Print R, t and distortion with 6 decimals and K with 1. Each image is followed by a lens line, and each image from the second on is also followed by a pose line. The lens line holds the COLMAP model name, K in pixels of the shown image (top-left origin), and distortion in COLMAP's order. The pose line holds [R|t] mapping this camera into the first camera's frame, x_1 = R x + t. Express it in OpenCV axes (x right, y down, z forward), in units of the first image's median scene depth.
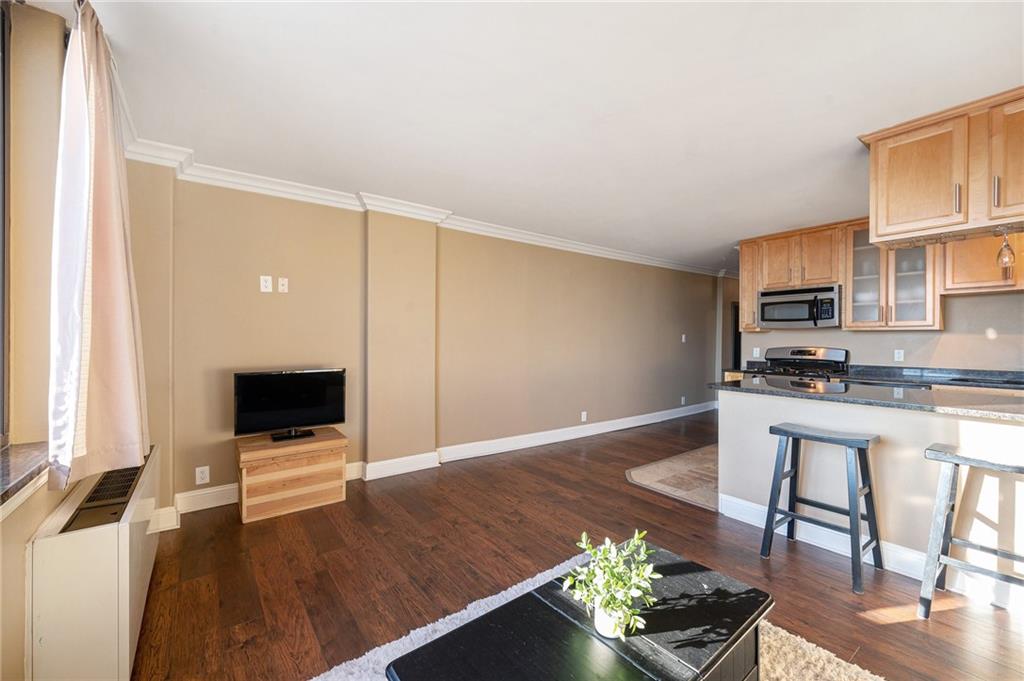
lens RADIAL K [[415.7, 0, 511.1], [0, 415.7, 338.7], [0, 0, 1]] dist [-0.004512, 0.001147]
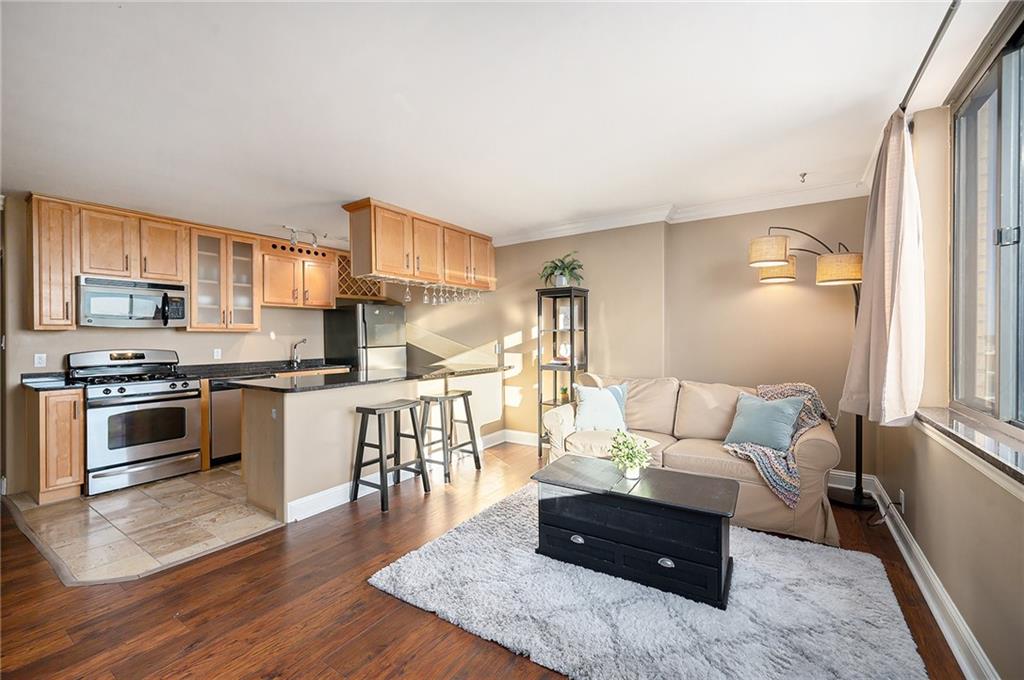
lens RADIAL K [[415.7, 0, 515.4], [0, 415.7, 339.2], [0, 0, 1]] dist [-0.004512, 0.001147]
pose [[-0.337732, -0.000214, 0.941242, -0.431343], [0.006502, 0.999976, 0.002560, 0.001918], [-0.941220, 0.006985, -0.337722, 0.646082]]
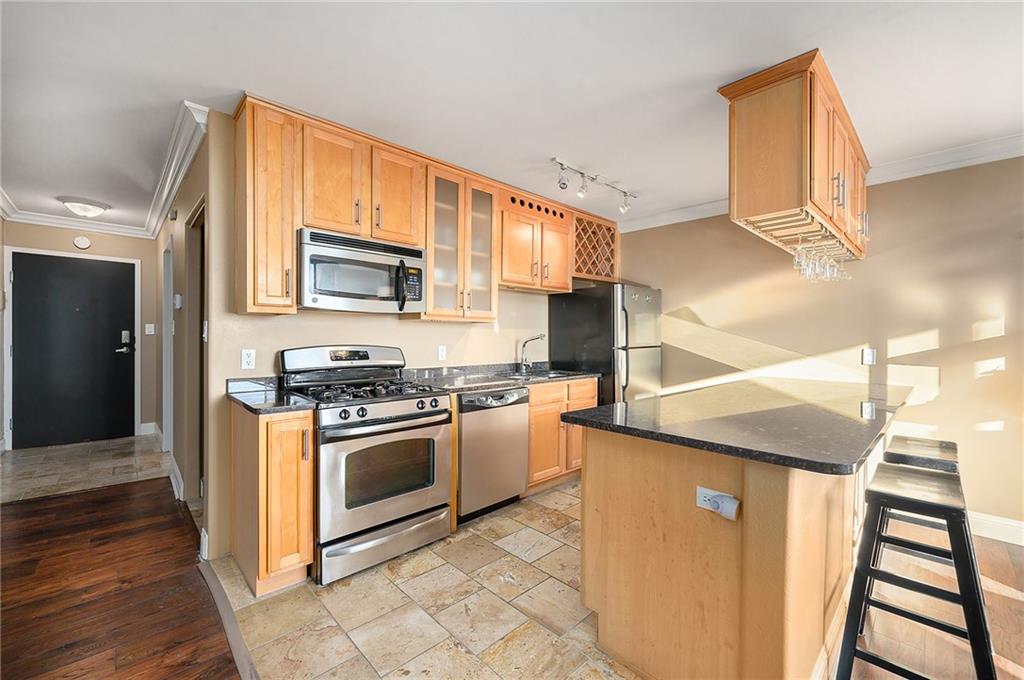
lens RADIAL K [[415.7, 0, 512.0], [0, 415.7, 344.6], [0, 0, 1]] dist [-0.004512, 0.001147]
pose [[-0.129574, -0.022157, 0.991322, 0.126380], [-0.012084, 0.999711, 0.020765, 0.005002], [-0.991496, -0.009289, -0.129804, 1.019389]]
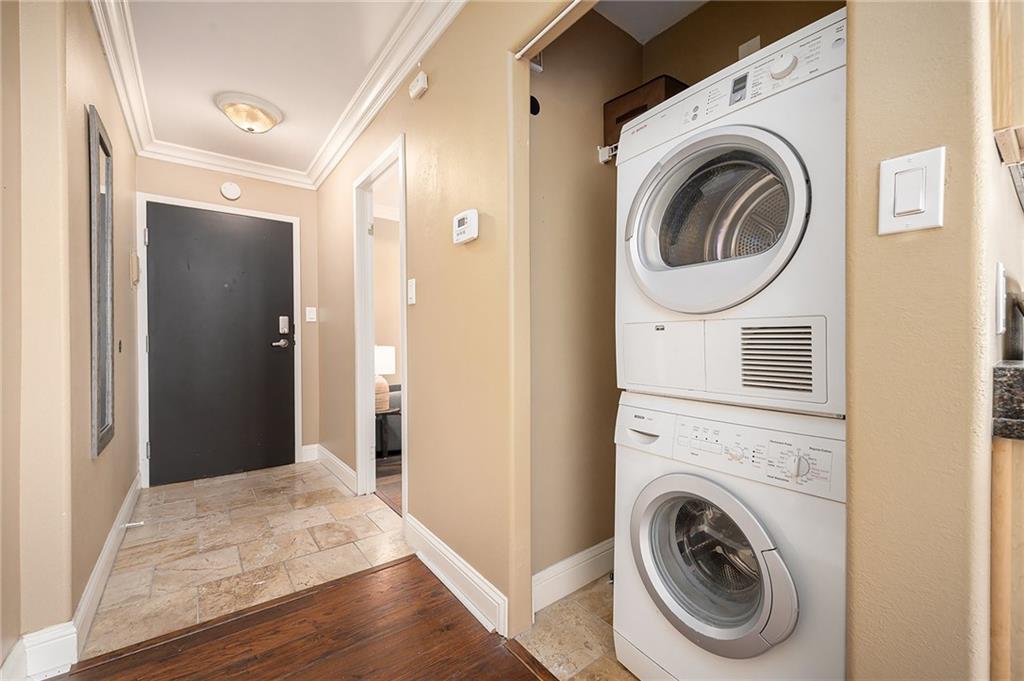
lens RADIAL K [[415.7, 0, 512.7], [0, 415.7, 346.5], [0, 0, 1]] dist [-0.004512, 0.001147]
pose [[-0.021820, -0.016372, 0.999628, 0.297409], [0.004270, 0.999855, 0.016469, 0.022752], [-0.999753, 0.004628, -0.021747, 1.202005]]
